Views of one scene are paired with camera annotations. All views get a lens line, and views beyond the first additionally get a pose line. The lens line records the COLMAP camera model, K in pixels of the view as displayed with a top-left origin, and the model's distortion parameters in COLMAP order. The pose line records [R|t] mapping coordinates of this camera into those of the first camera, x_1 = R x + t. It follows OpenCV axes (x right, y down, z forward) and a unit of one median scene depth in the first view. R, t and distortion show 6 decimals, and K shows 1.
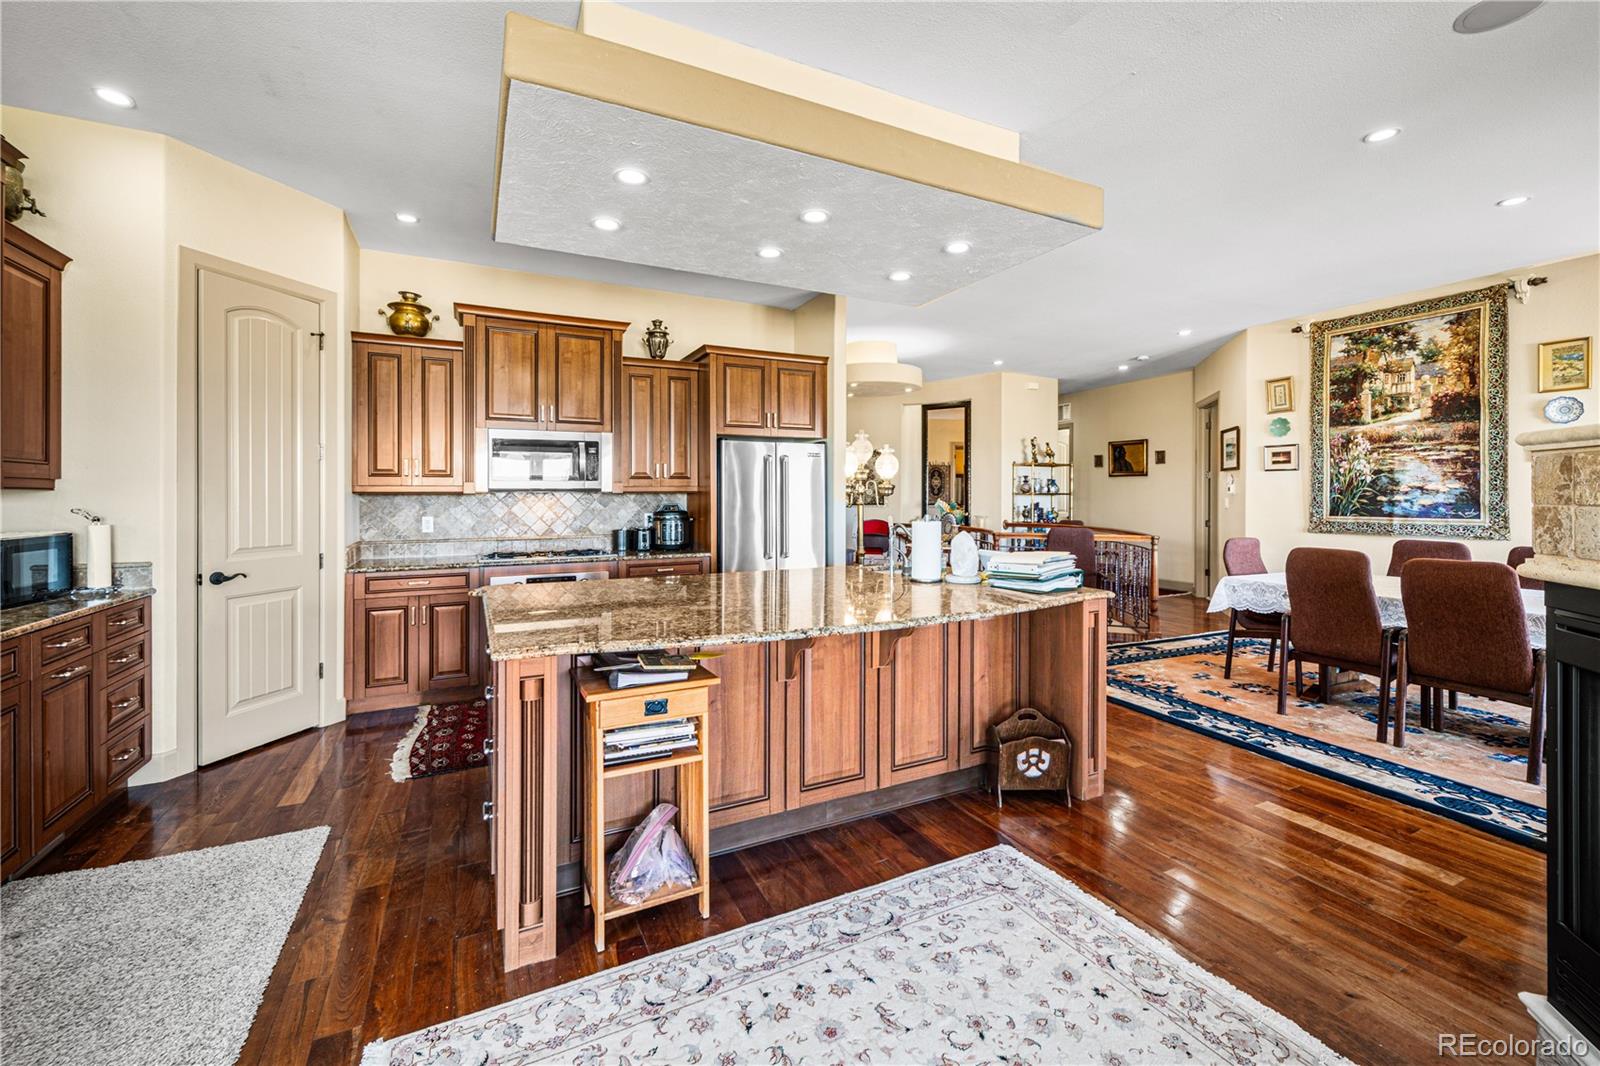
lens RADIAL K [[652.2, 0, 788.8], [0, 652.2, 498.2], [0, 0, 1]] dist [-0.001445, -0.000150]
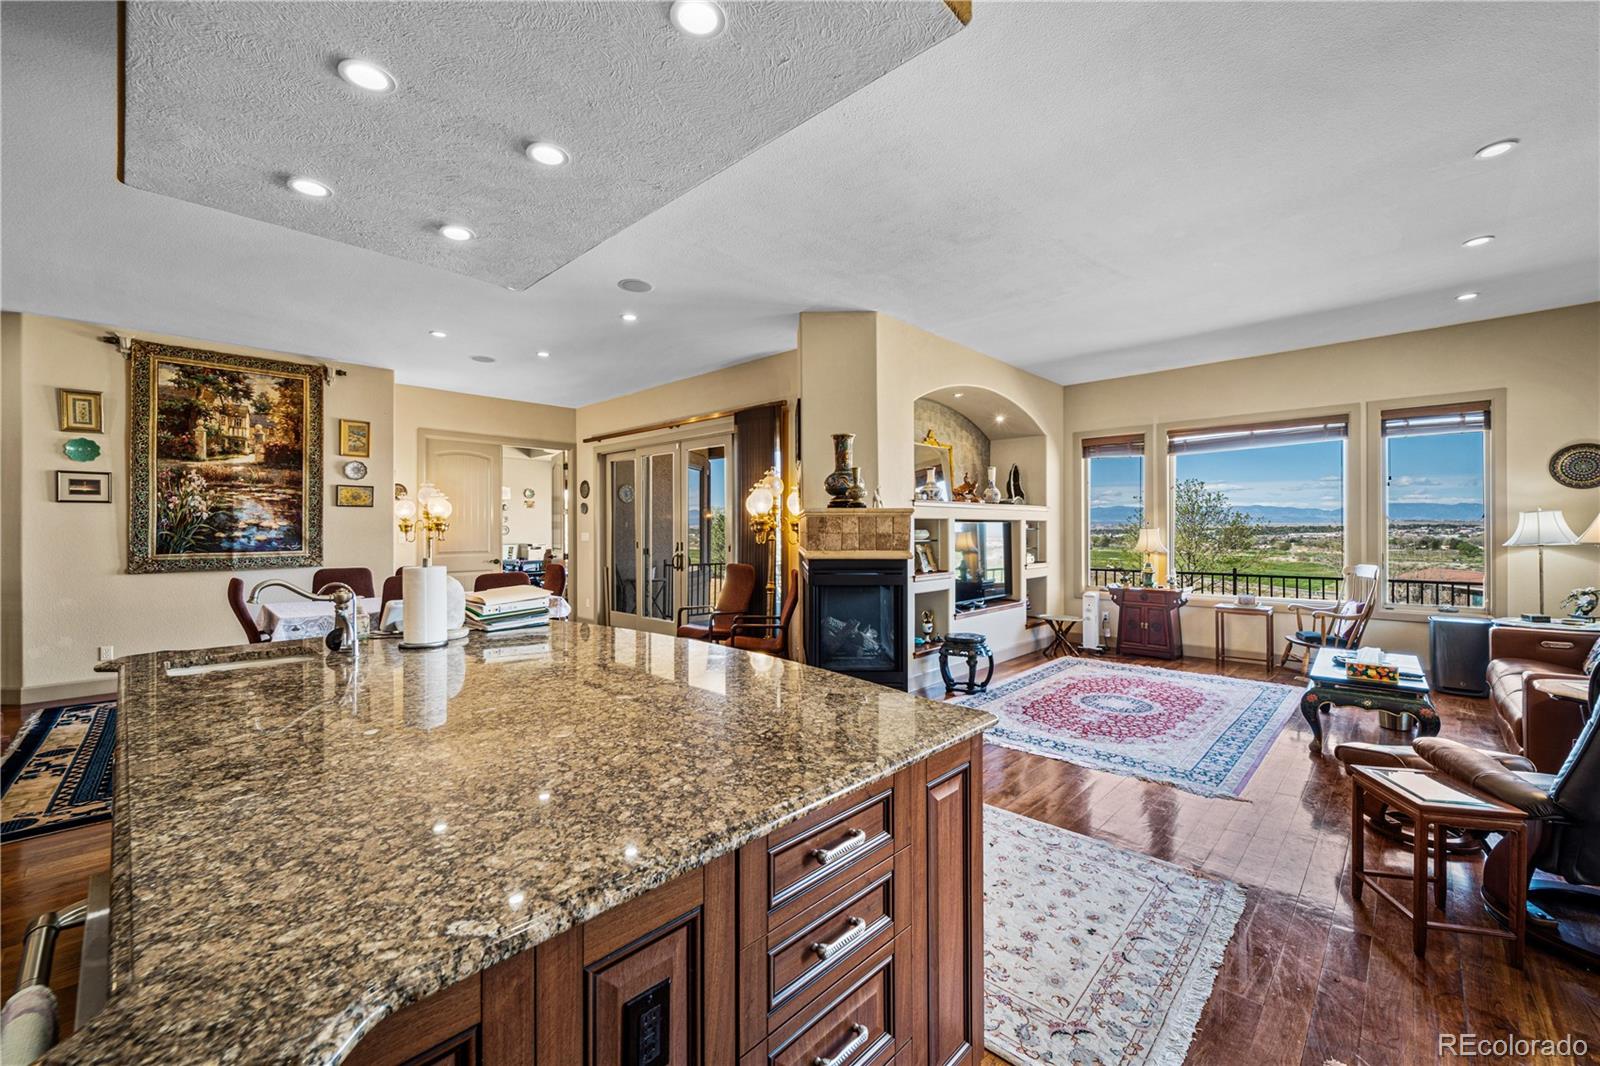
lens RADIAL K [[652.2, 0, 794.5], [0, 652.2, 527.7], [0, 0, 1]] dist [-0.001445, -0.000150]
pose [[-0.344479, -0.000509, 0.938794, -0.384950], [0.005289, 0.999983, 0.002483, -0.008664], [-0.938779, 0.005821, -0.344471, 0.506660]]
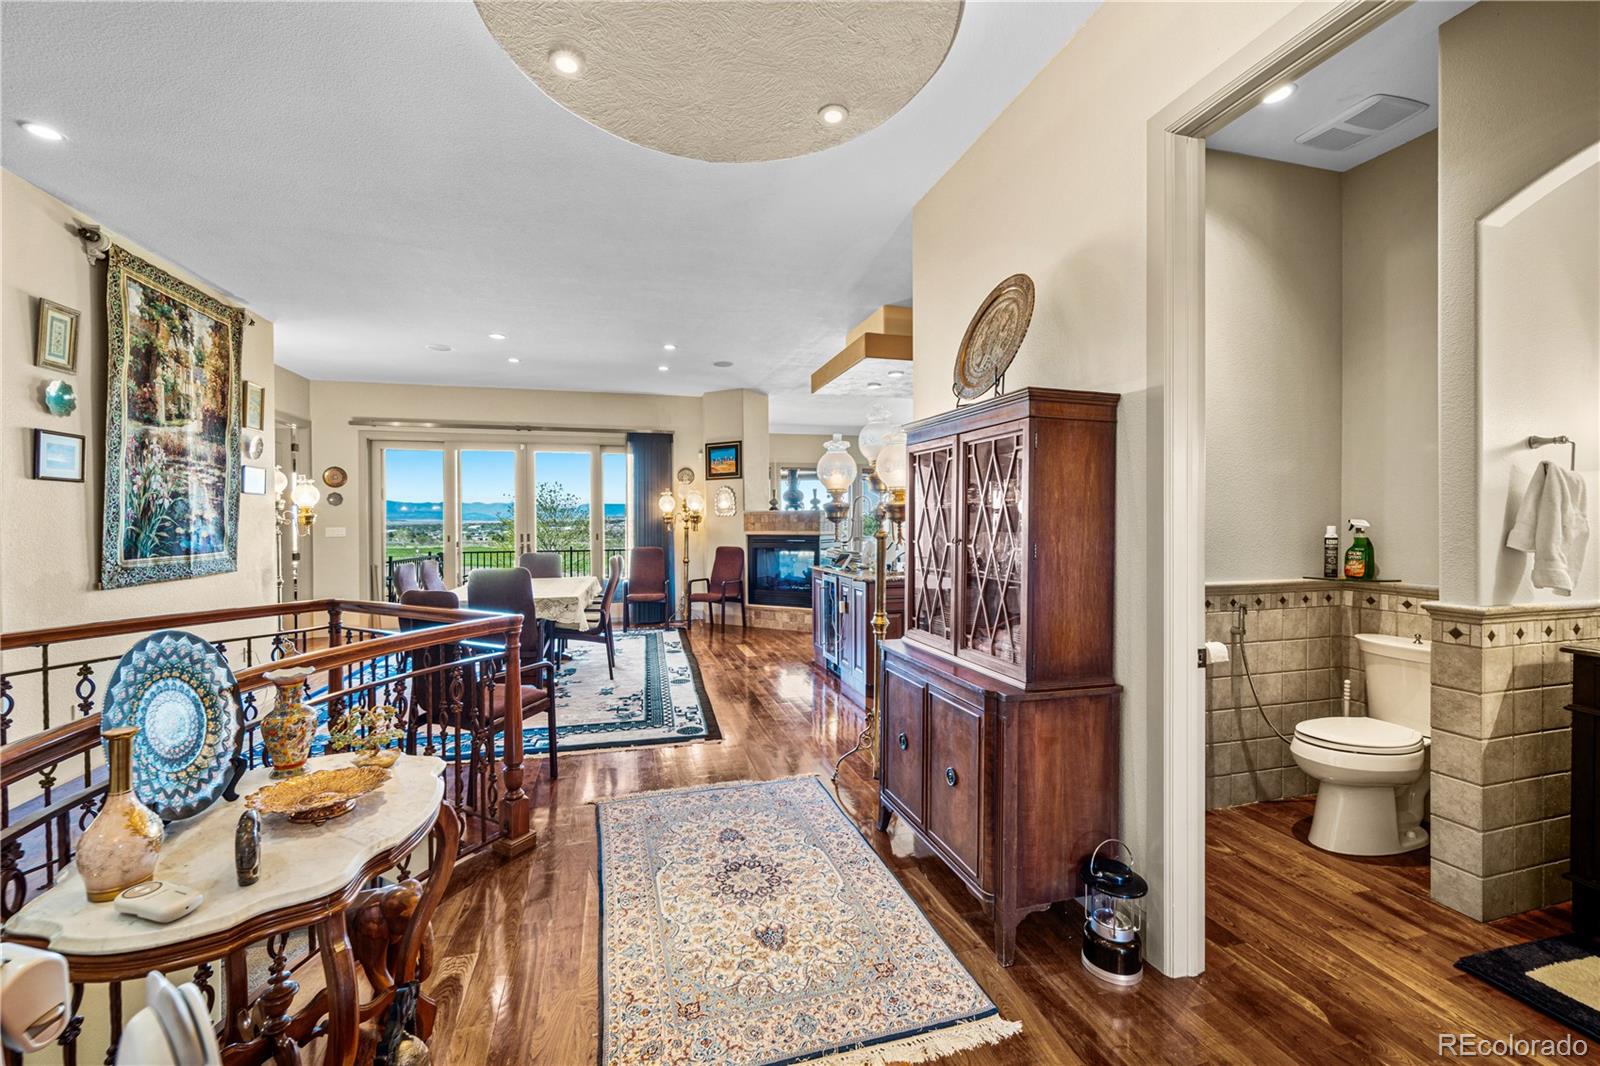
lens RADIAL K [[652.2, 0, 804.4], [0, 652.2, 524.8], [0, 0, 1]] dist [-0.001445, -0.000150]
pose [[-0.986999, -0.000084, 0.160726, 0.084793], [0.002074, 0.999910, 0.013258, -0.014715], [-0.160713, 0.013419, -0.986910, 1.648437]]
